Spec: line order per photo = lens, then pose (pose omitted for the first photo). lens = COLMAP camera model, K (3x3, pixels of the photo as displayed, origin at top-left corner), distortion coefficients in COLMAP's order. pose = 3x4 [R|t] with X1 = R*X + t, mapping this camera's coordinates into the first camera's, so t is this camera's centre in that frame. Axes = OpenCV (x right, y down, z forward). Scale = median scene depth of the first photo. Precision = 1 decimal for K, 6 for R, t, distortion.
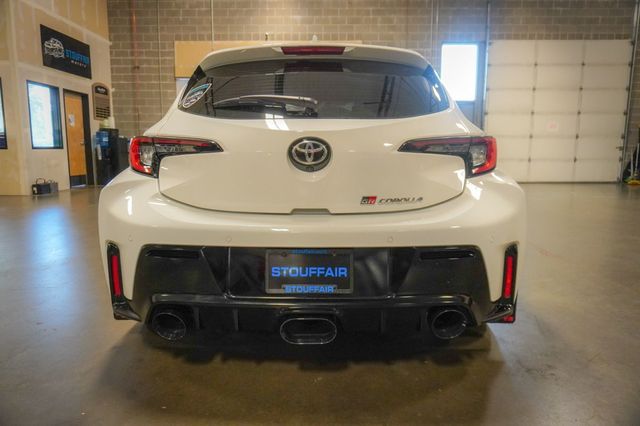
lens RADIAL K [[430.9, 0, 317.6], [0, 430.9, 211.7], [0, 0, 1]] dist [-0.020067, 0.015815]
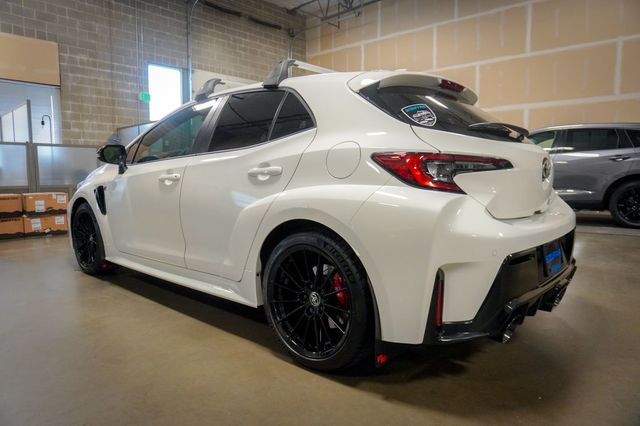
lens RADIAL K [[430.9, 0, 321.5], [0, 430.9, 209.5], [0, 0, 1]] dist [-0.020067, 0.015815]
pose [[0.645724, -0.075260, 0.759853, -0.227812], [0.117873, 0.993027, -0.001814, -0.013429], [-0.754418, 0.090738, 0.650092, 0.098977]]
